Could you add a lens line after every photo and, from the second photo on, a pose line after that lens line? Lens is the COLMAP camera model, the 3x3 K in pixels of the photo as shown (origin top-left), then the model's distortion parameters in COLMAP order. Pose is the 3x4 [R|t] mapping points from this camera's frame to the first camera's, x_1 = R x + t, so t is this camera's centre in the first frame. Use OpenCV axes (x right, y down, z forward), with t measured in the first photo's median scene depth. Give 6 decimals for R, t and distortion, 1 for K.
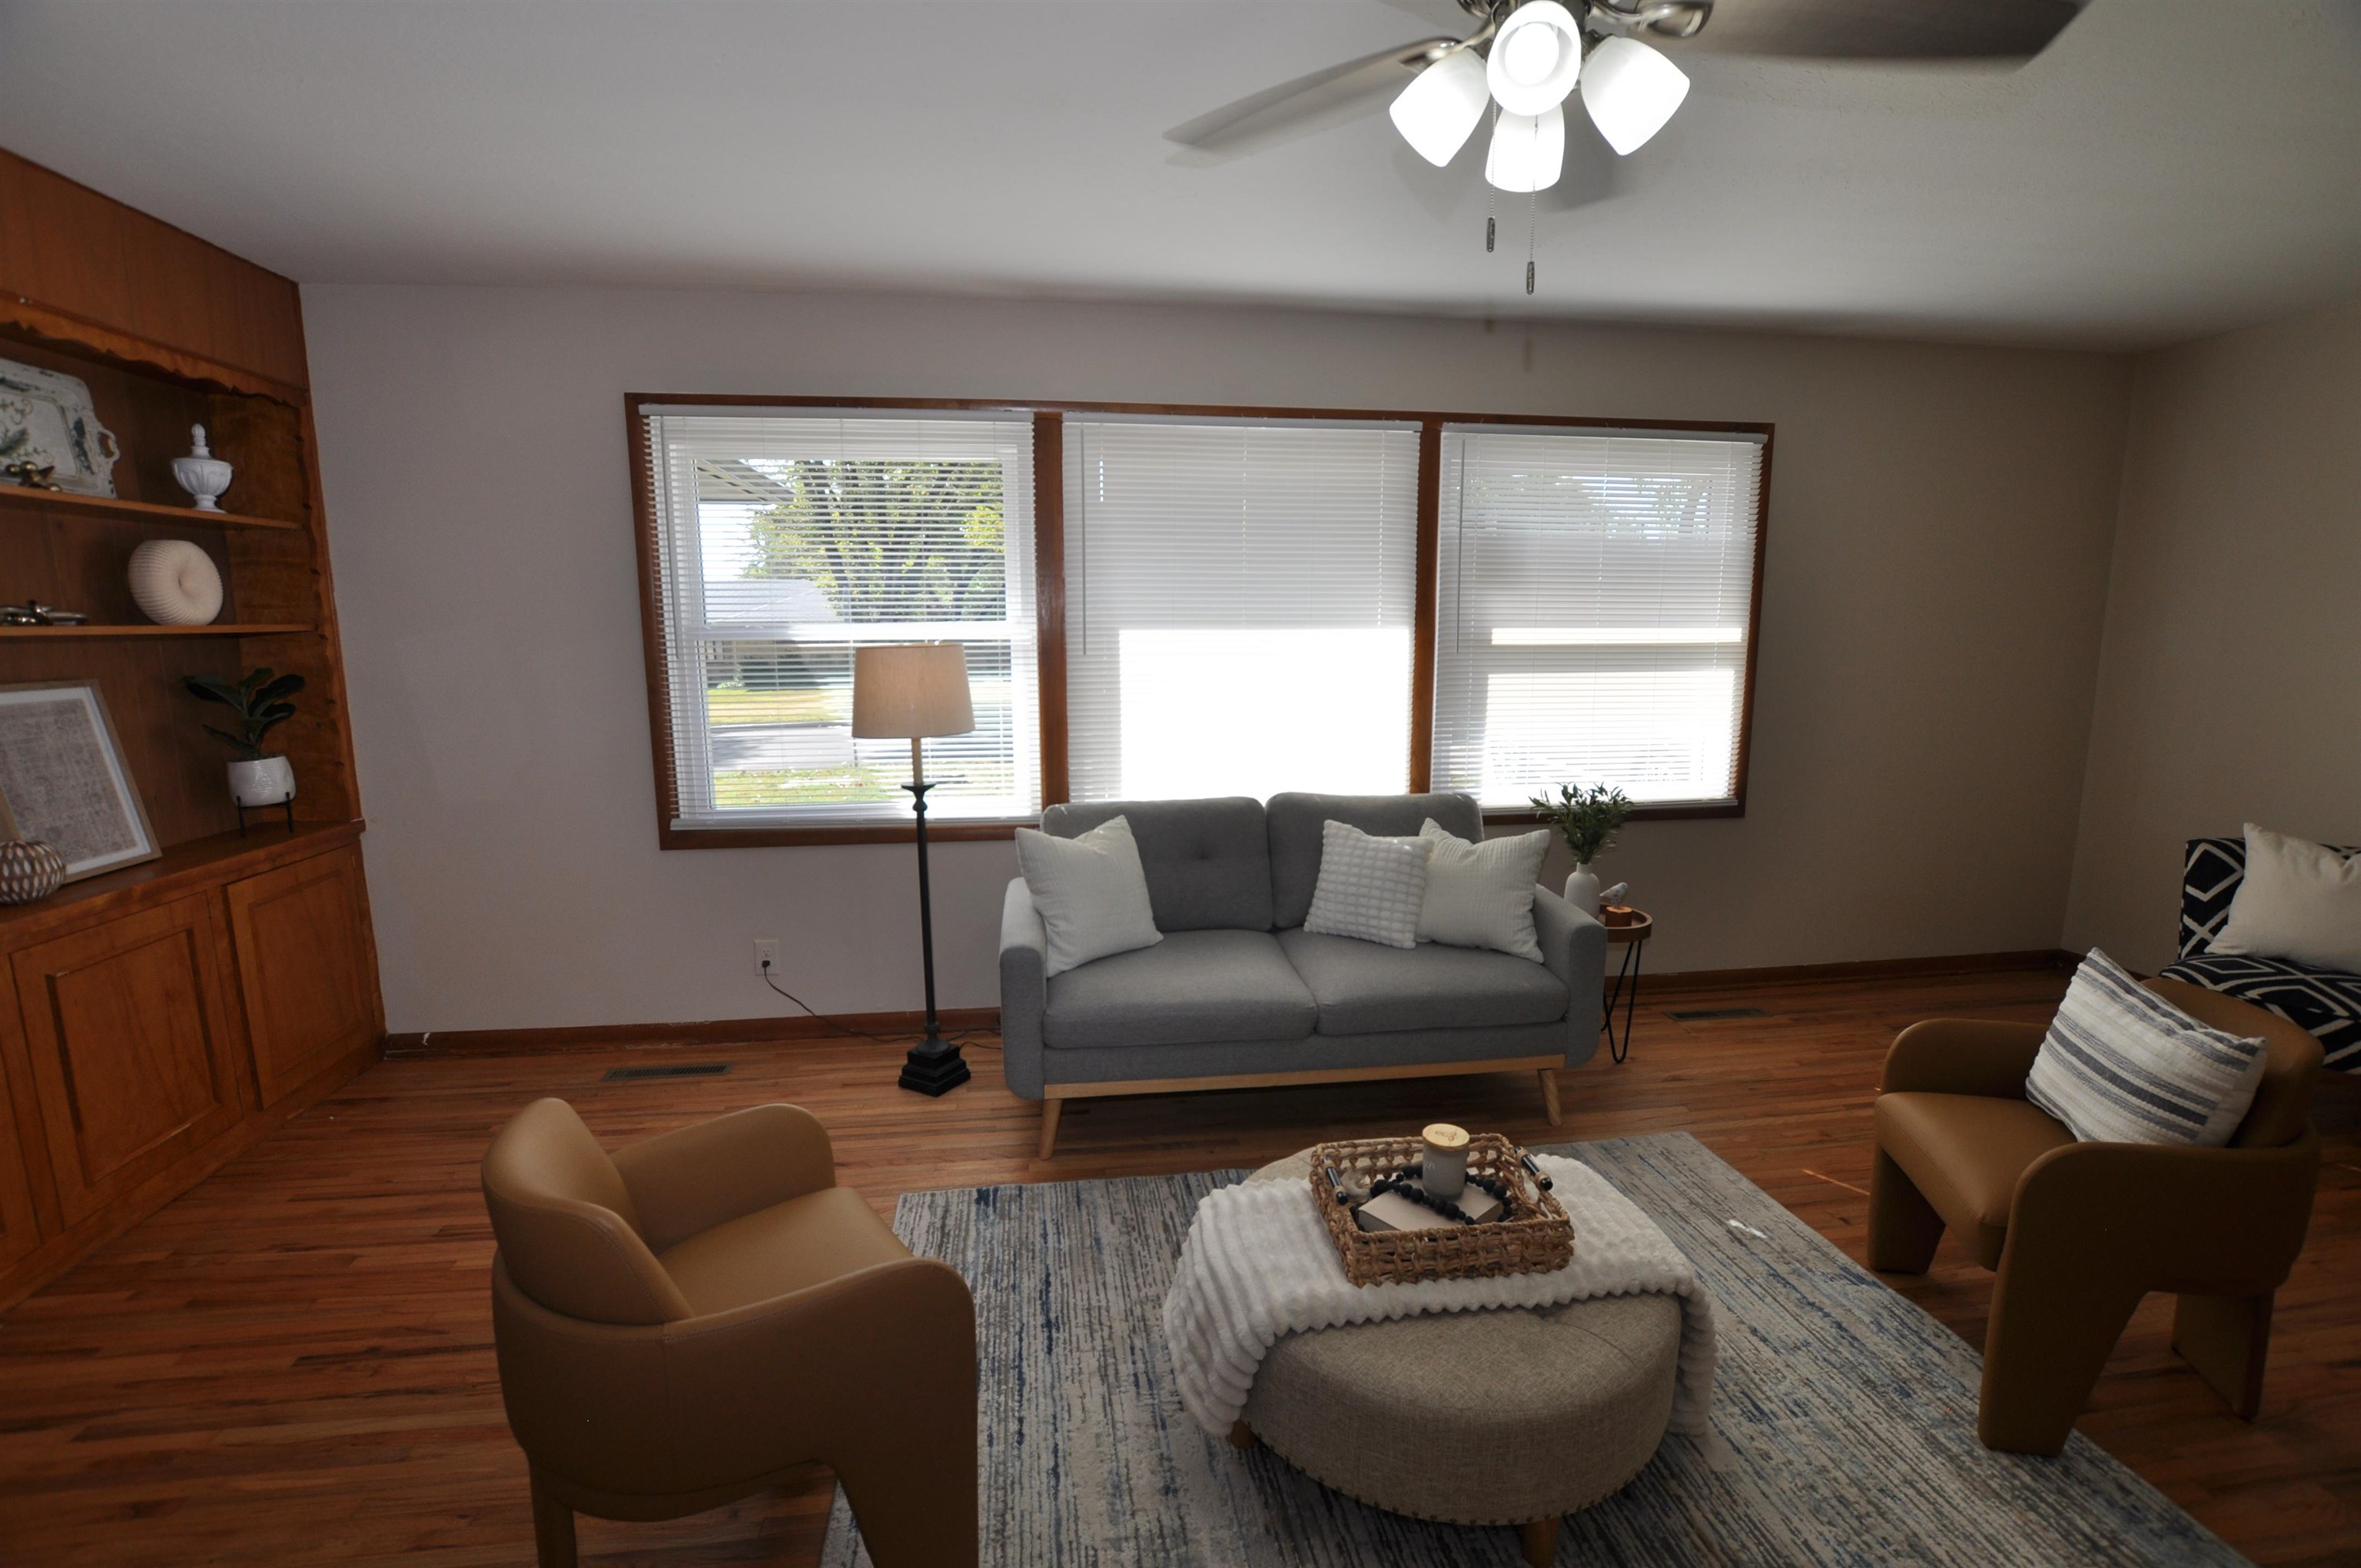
lens RADIAL K [[1040.3, 0, 1179.5], [0, 1040.3, 793.3], [0, 0, 1]] dist [-0.039618, 0.007551]
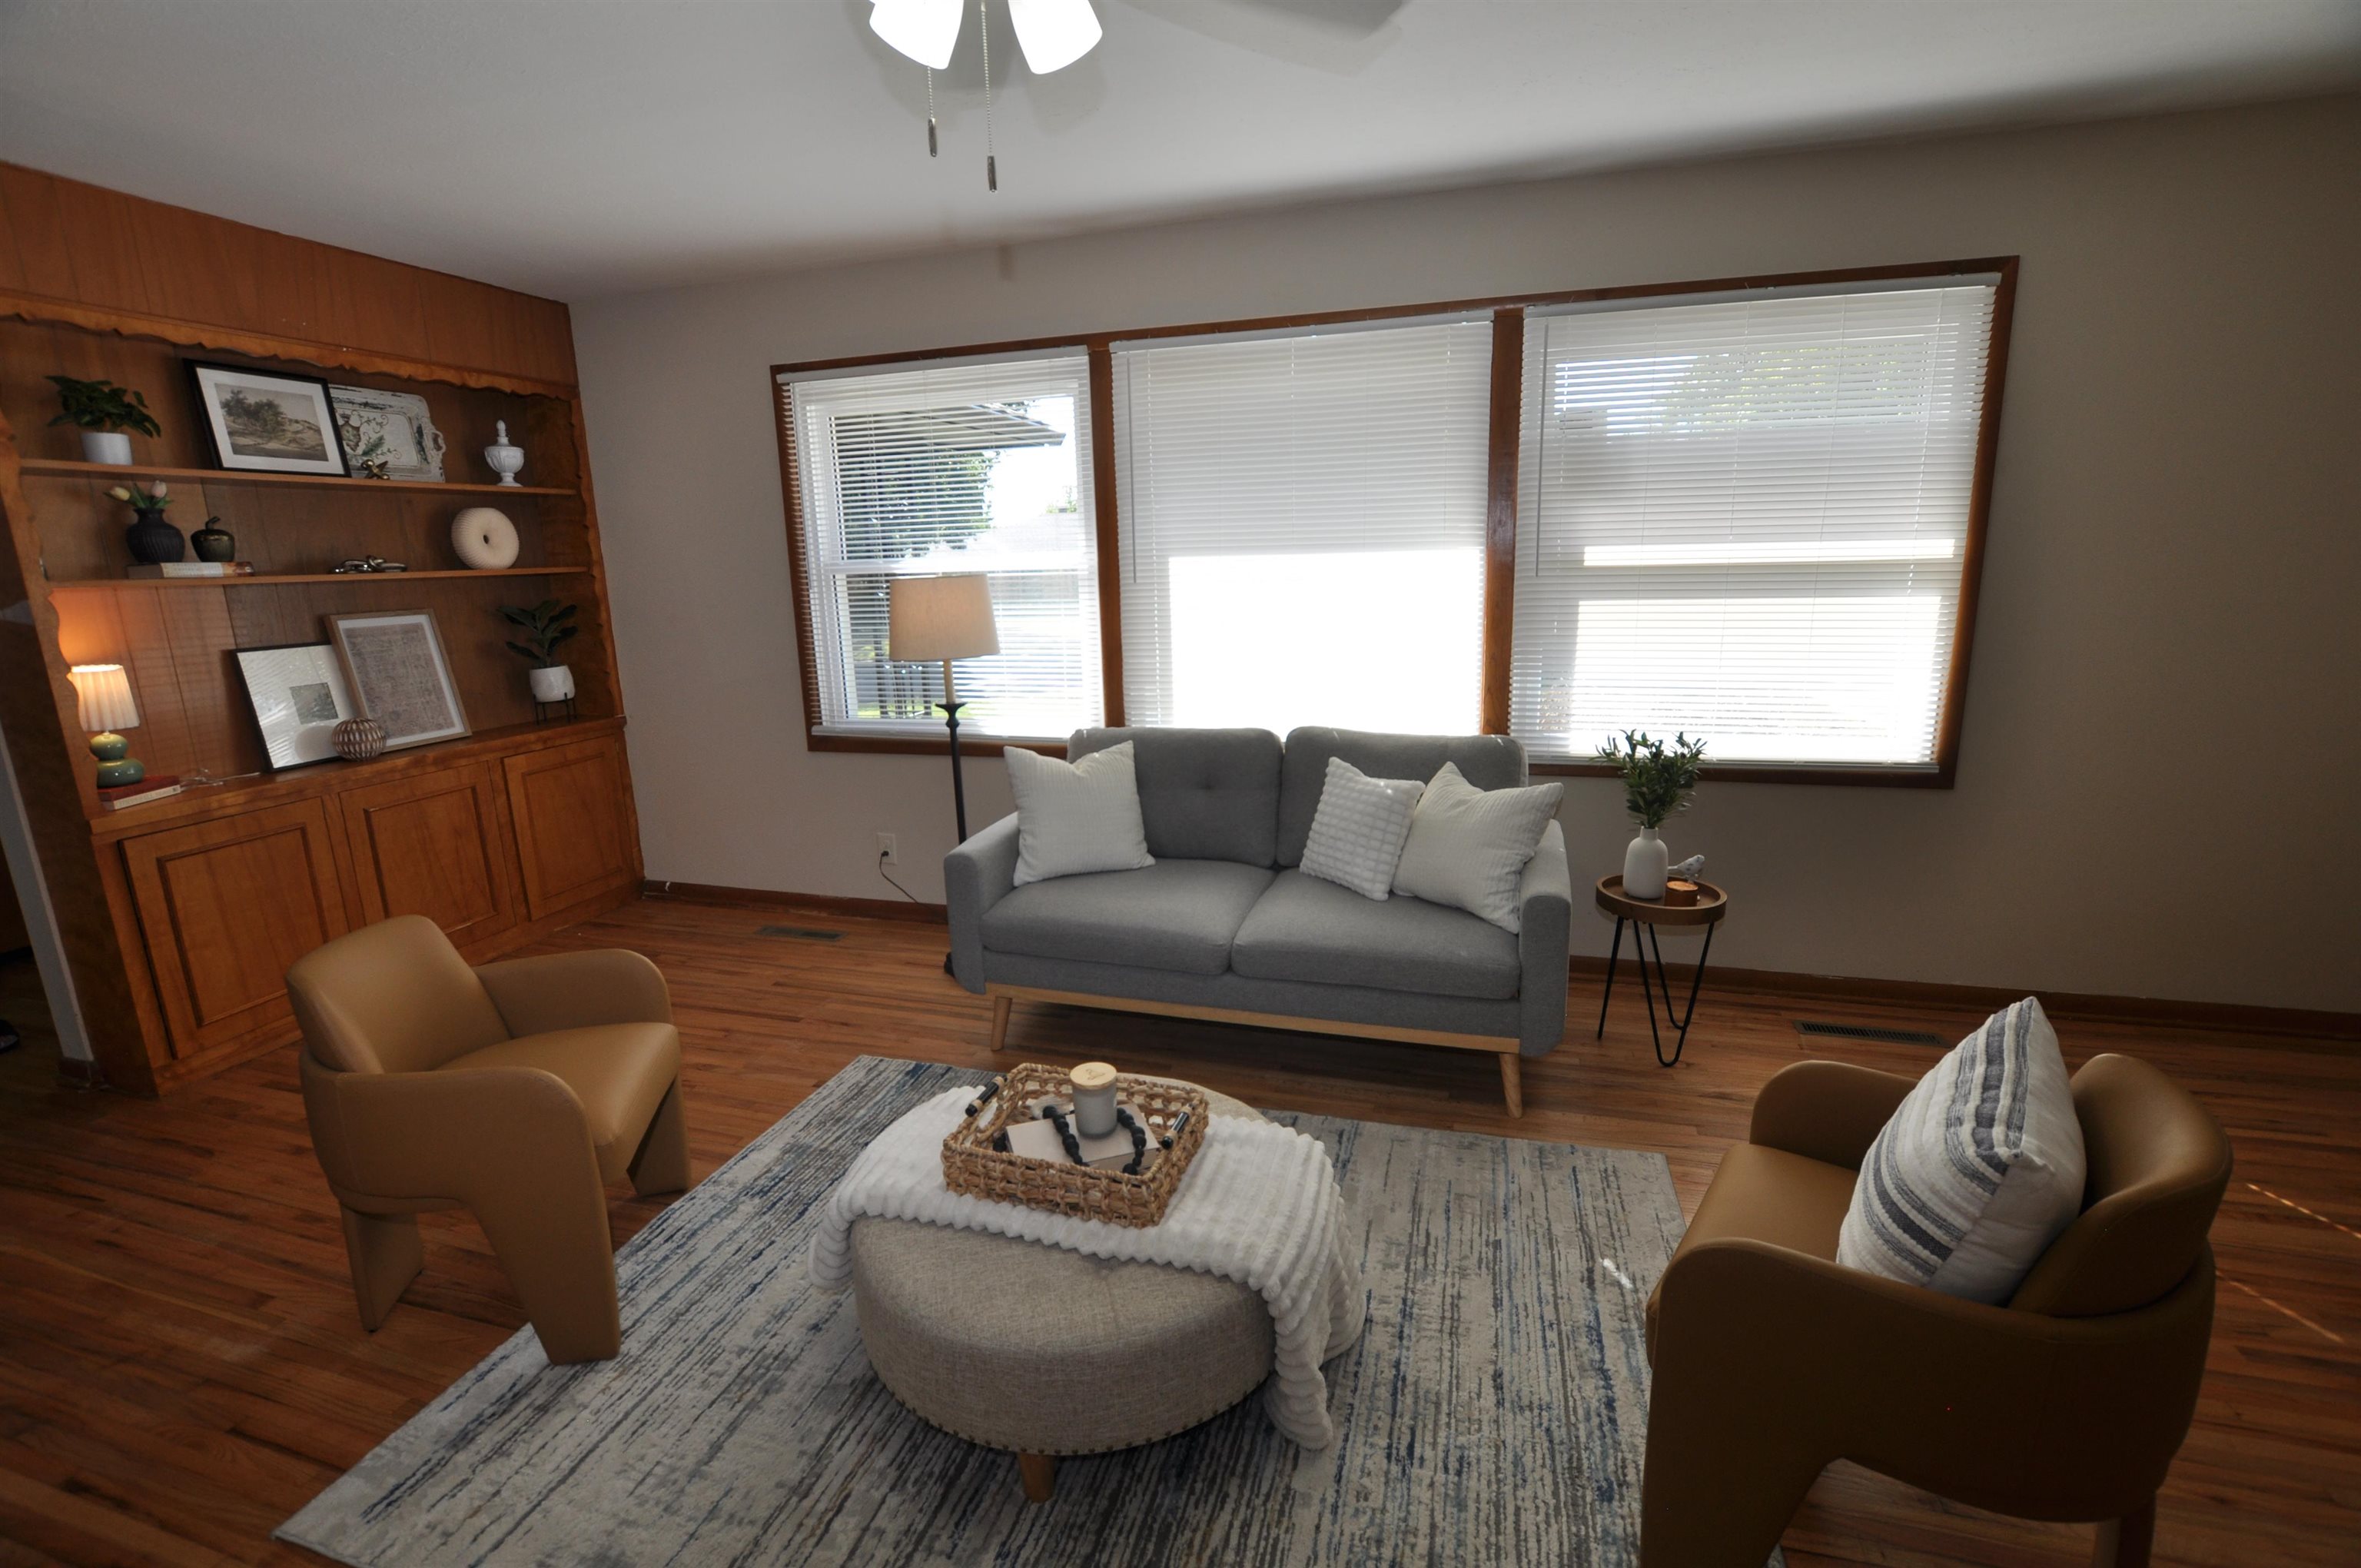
lens RADIAL K [[1040.3, 0, 1179.5], [0, 1040.3, 793.3], [0, 0, 1]] dist [-0.039618, 0.007551]
pose [[0.908487, 0.071669, -0.411723, 0.431289], [-0.043500, 0.996051, 0.077398, -0.009151], [0.415644, -0.052405, 0.908017, 0.090112]]
